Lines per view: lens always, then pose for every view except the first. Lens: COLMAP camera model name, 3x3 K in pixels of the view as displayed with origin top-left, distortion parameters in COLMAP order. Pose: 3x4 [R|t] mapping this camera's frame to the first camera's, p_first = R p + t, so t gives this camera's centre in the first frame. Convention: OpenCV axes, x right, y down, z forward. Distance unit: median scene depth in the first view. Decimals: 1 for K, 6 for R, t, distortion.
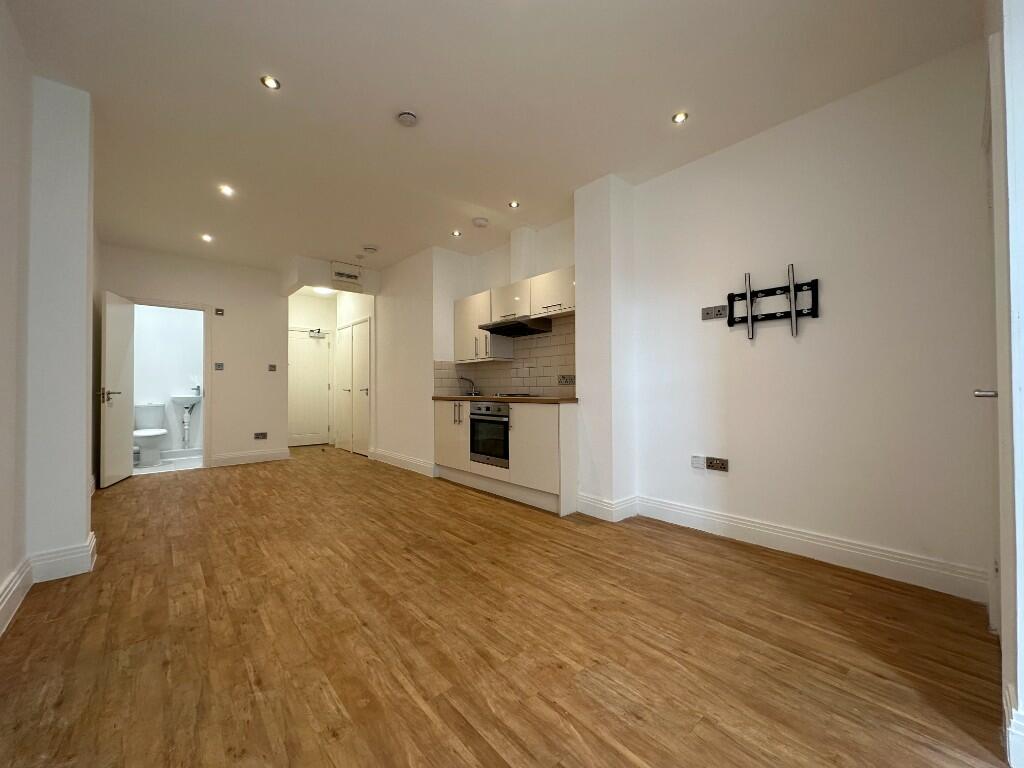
lens RADIAL K [[407.7, 0, 512.3], [0, 407.7, 385.3], [0, 0, 1]] dist [-0.001930, 0.001108]
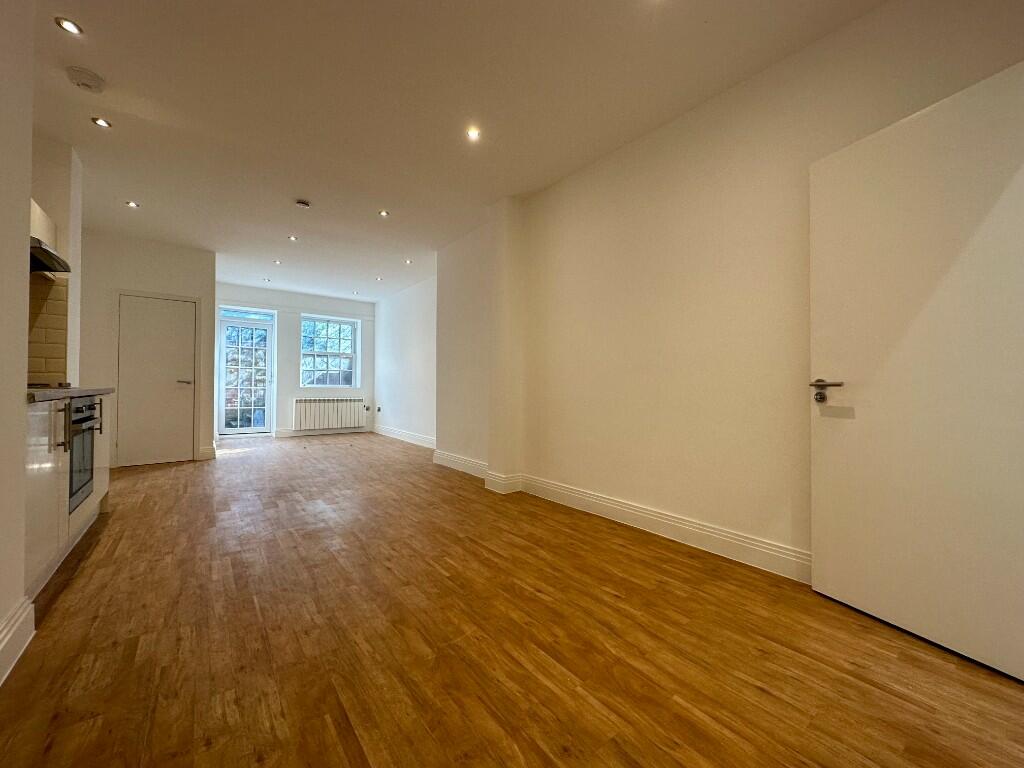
lens RADIAL K [[407.7, 0, 510.3], [0, 407.7, 382.1], [0, 0, 1]] dist [-0.001930, 0.001108]
pose [[-0.997842, -0.003368, 0.065580, -1.034317], [-0.004644, 0.999803, -0.019317, 0.040264], [-0.065502, -0.019580, -0.997660, 2.232601]]
